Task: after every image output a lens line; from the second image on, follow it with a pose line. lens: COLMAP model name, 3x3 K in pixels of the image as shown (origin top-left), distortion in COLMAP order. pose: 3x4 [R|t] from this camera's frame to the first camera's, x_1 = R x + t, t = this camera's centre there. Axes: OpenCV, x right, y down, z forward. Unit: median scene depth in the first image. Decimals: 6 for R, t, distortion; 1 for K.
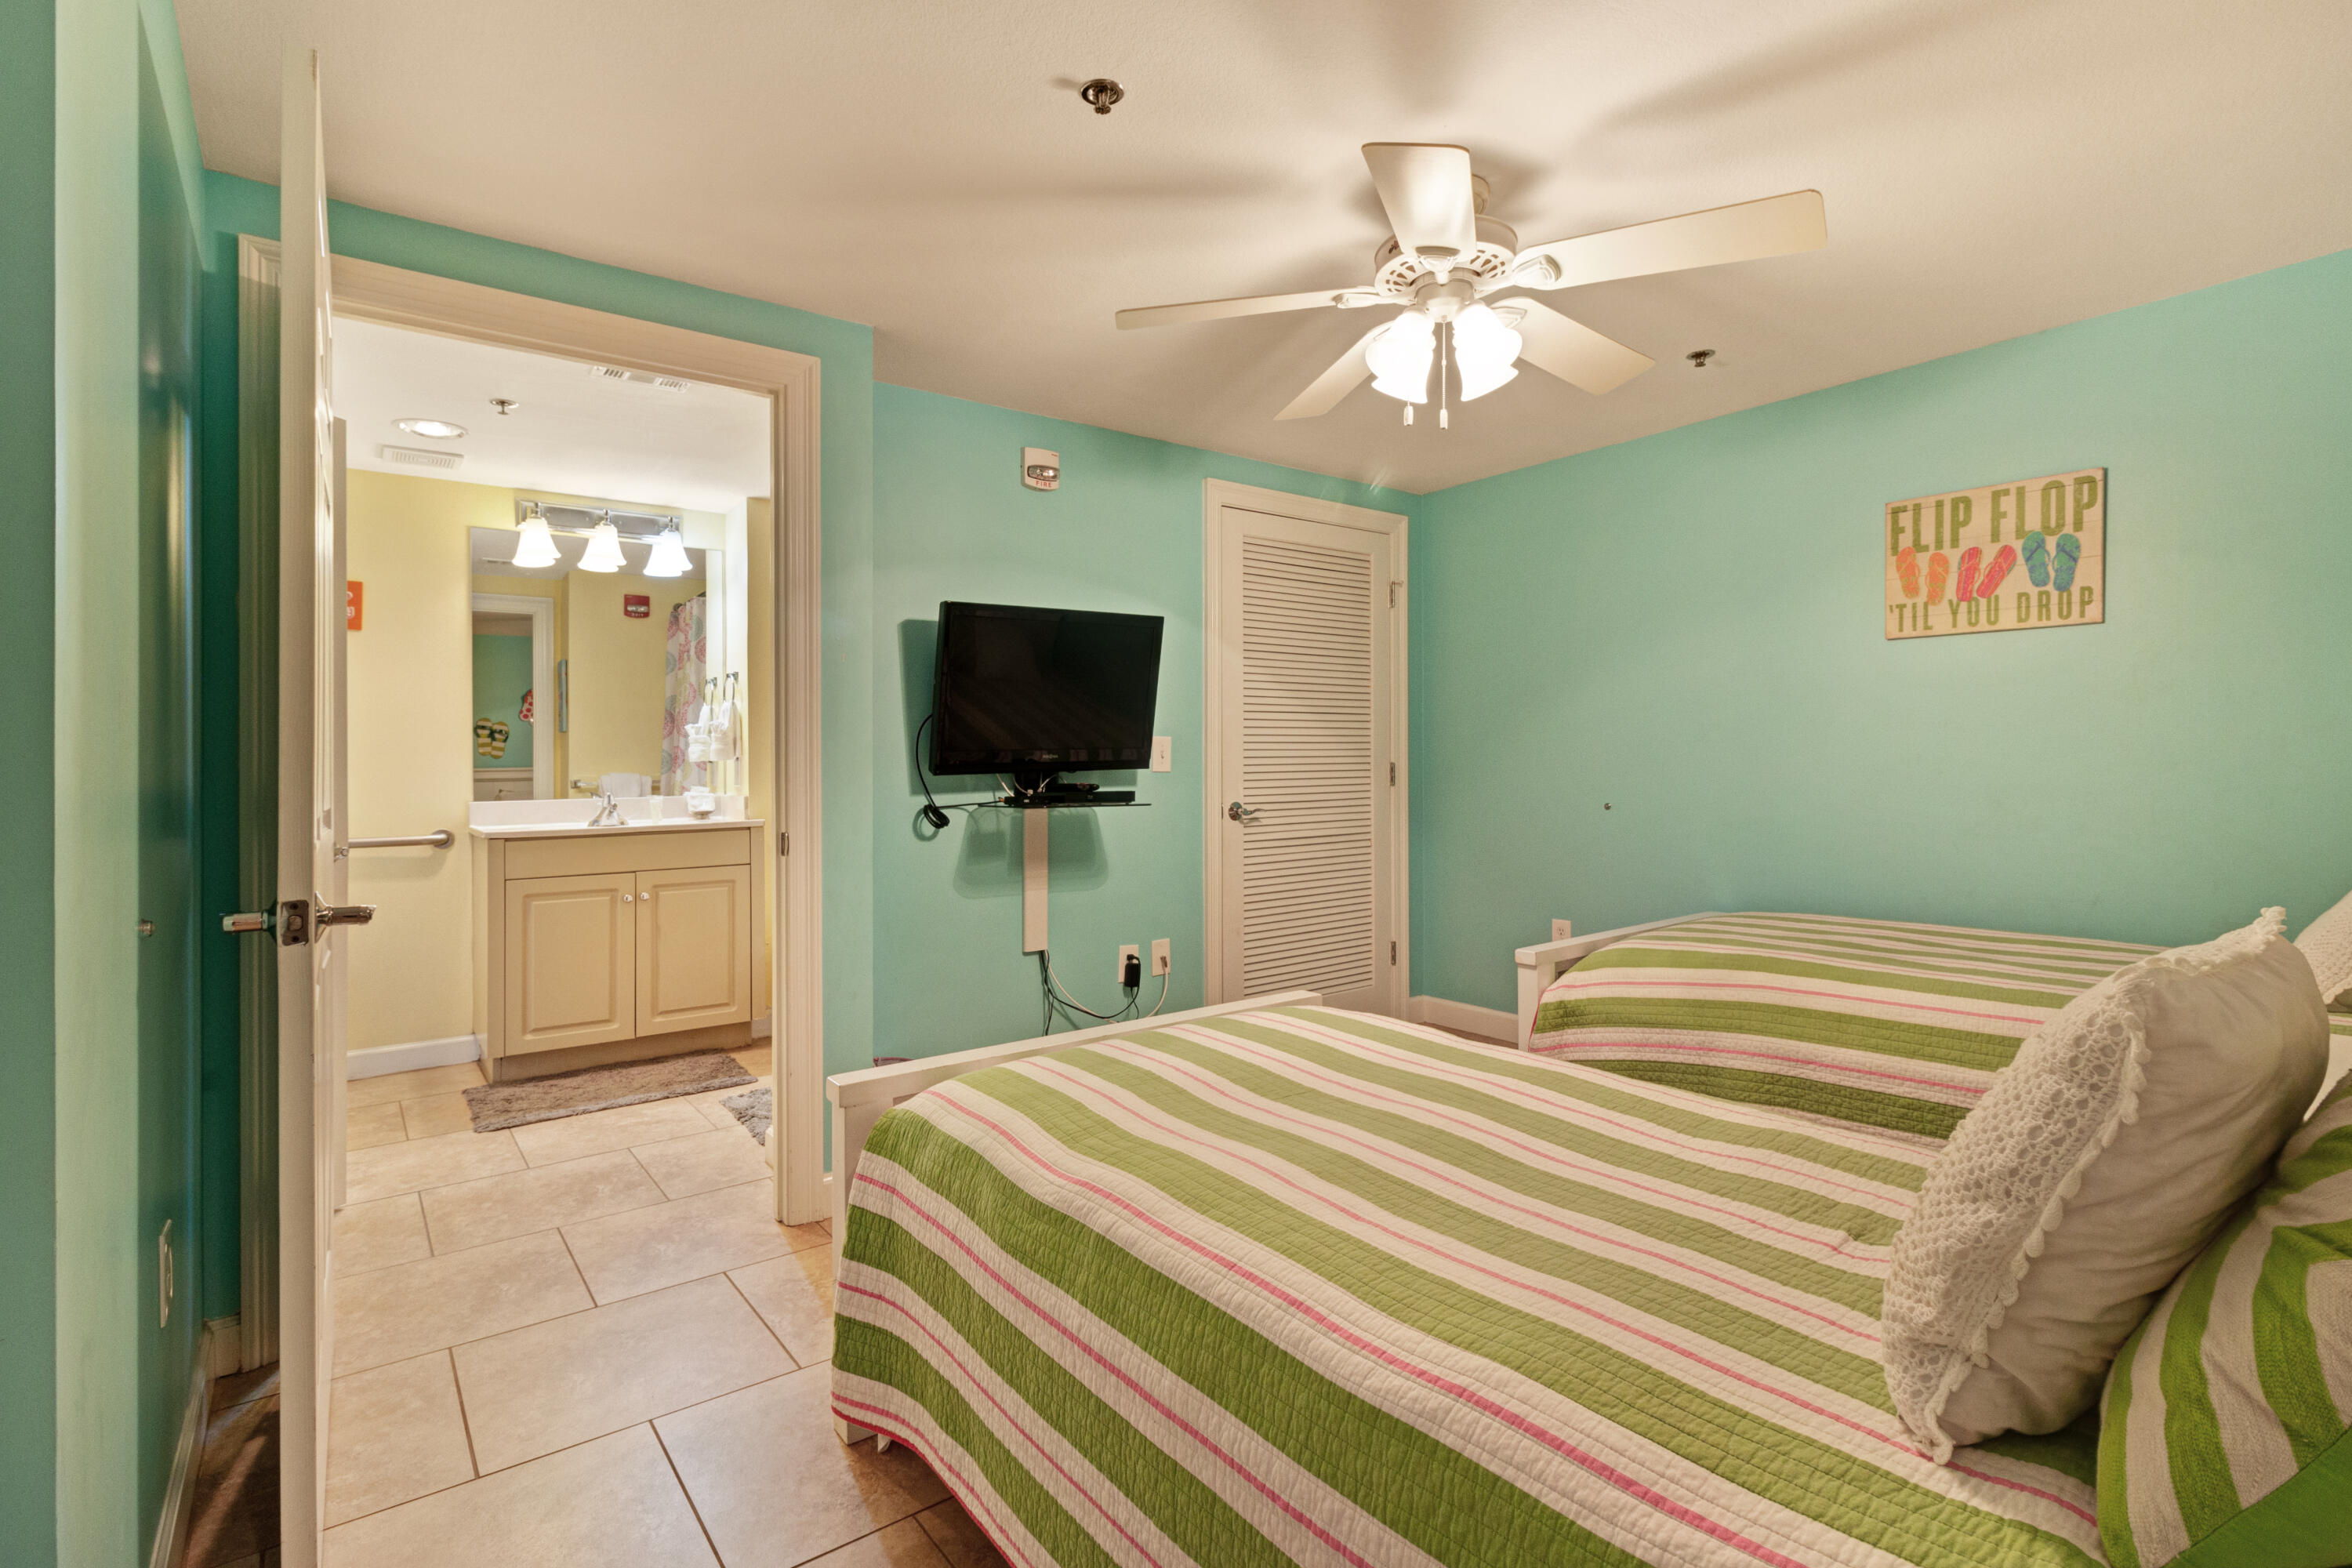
lens RADIAL K [[1094.5, 0, 1172.8], [0, 1094.5, 736.3], [0, 0, 1]] dist [0.001493, 0.000540]
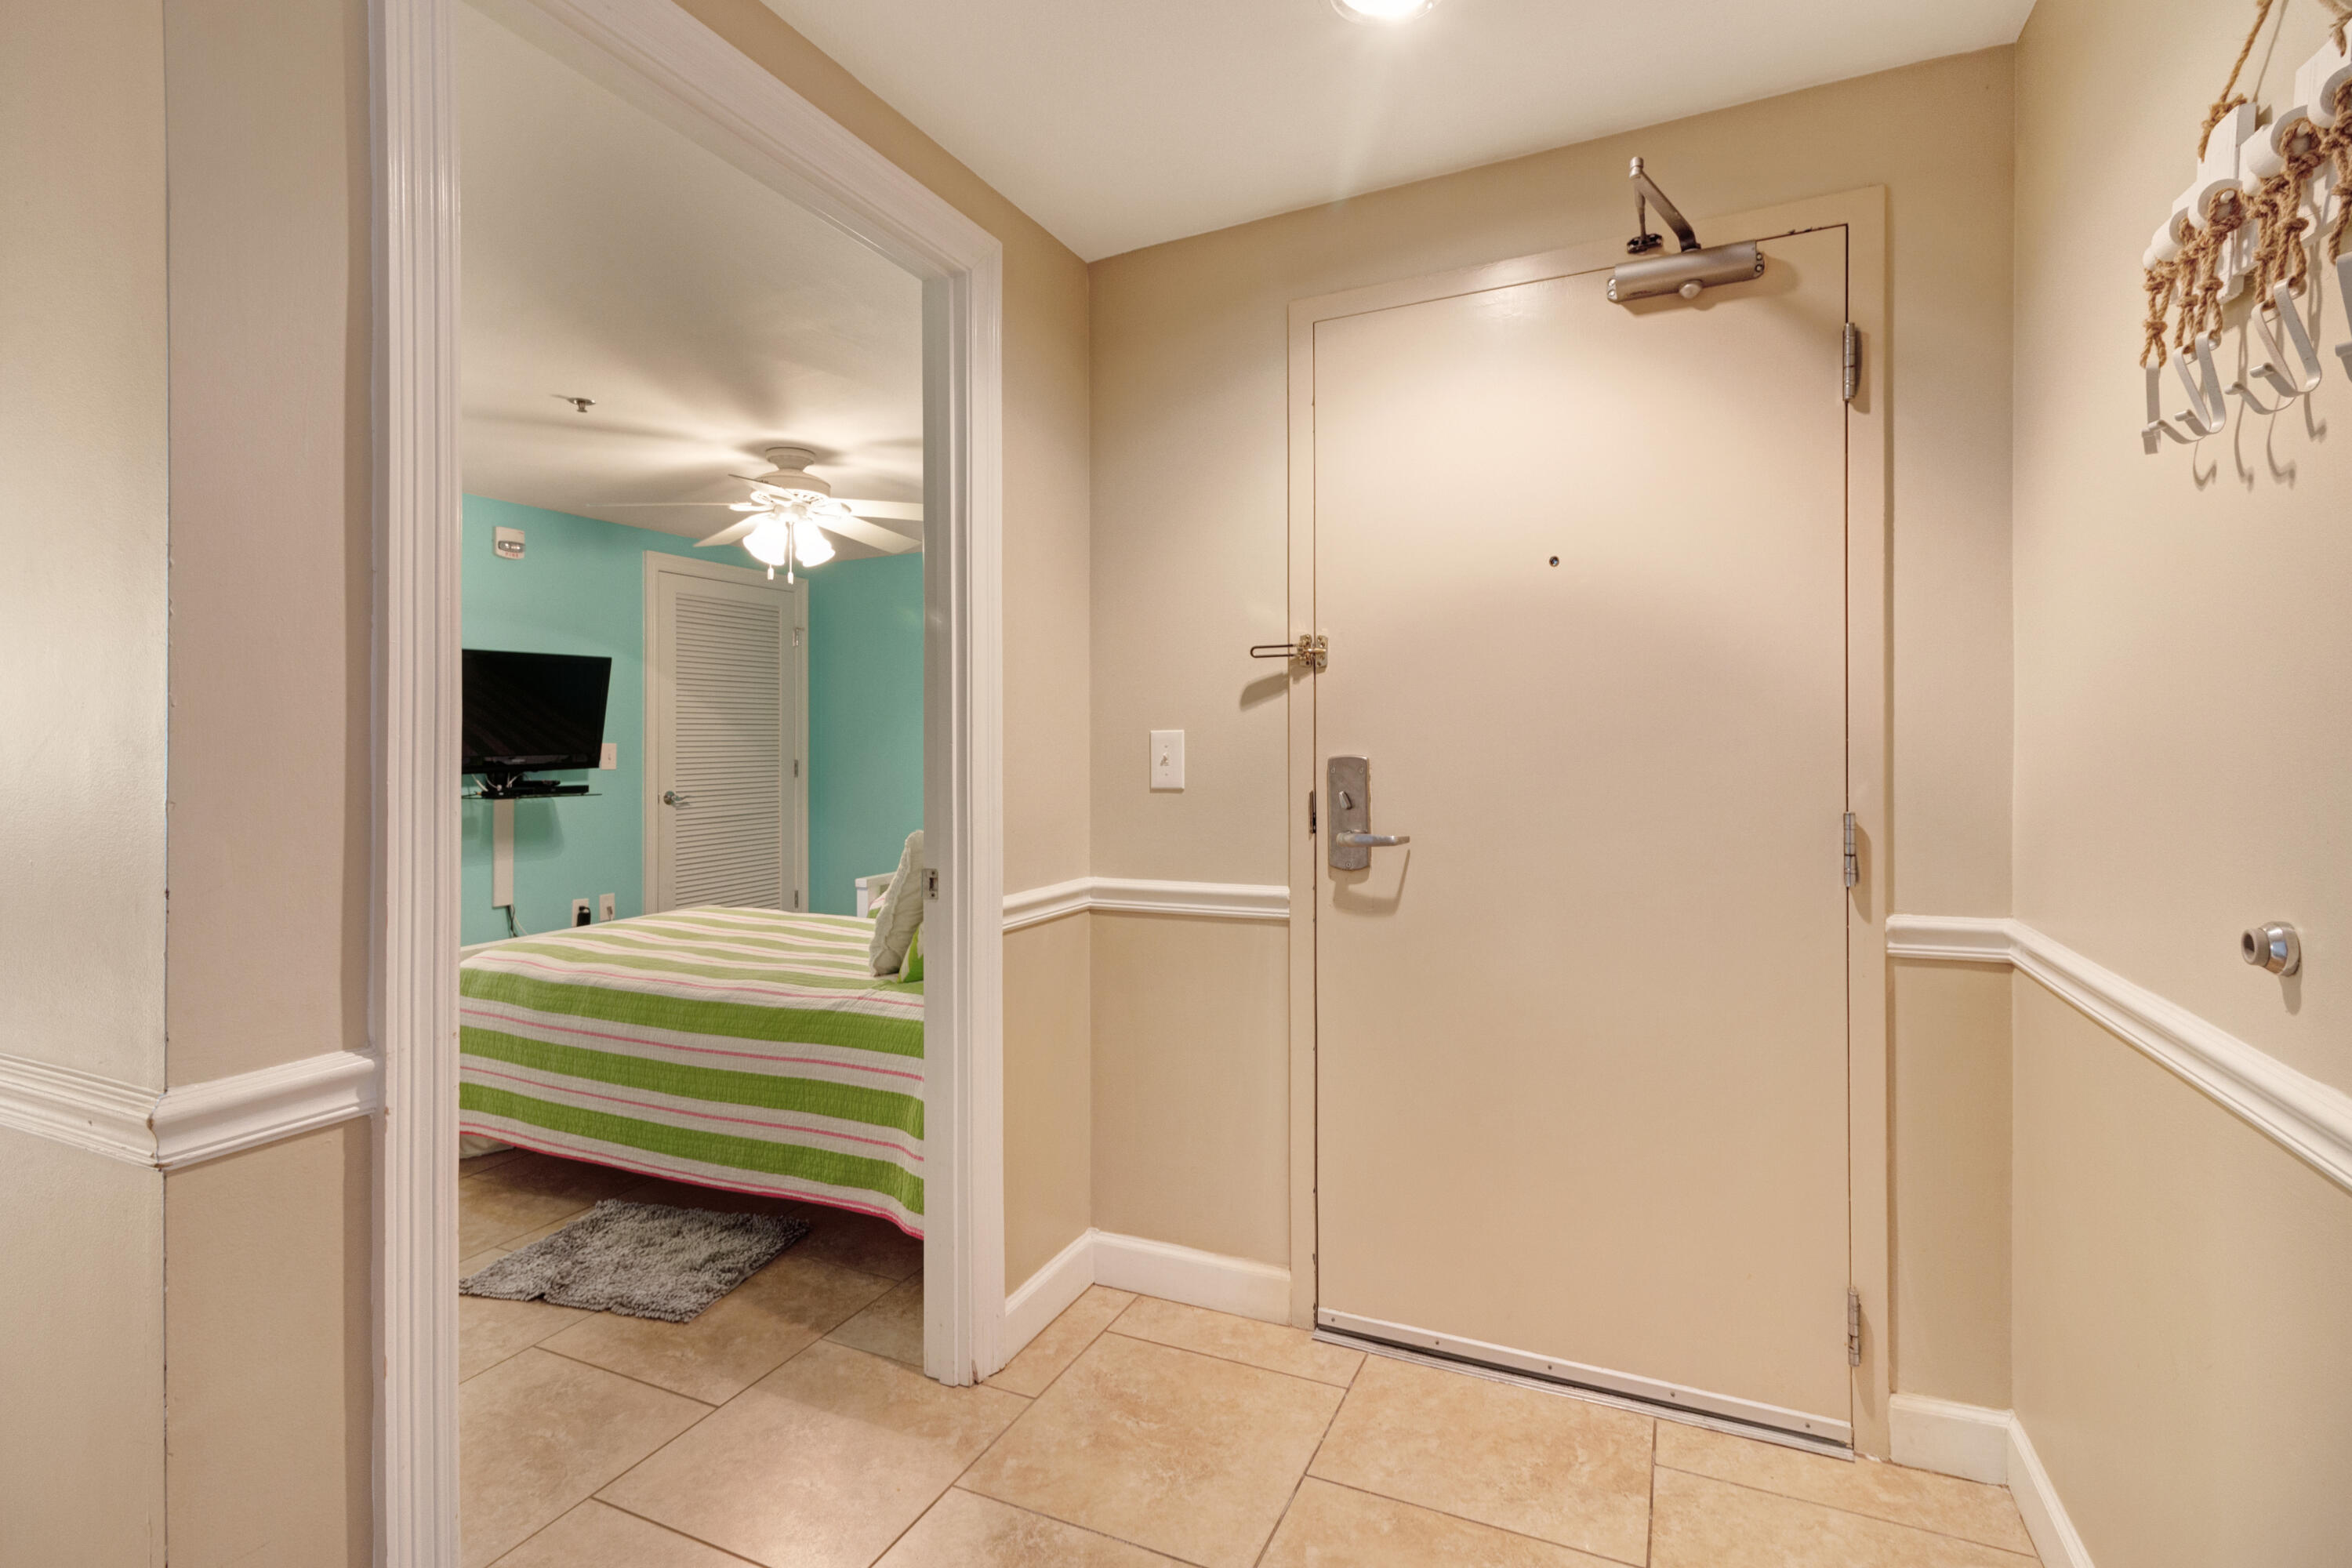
lens RADIAL K [[1094.5, 0, 1172.8], [0, 1094.5, 736.3], [0, 0, 1]] dist [0.001493, 0.000540]
pose [[0.887502, 0.003179, 0.460794, -0.022283], [-0.010443, 0.999858, 0.013216, -0.051376], [-0.460686, -0.016541, 0.887409, -0.779666]]
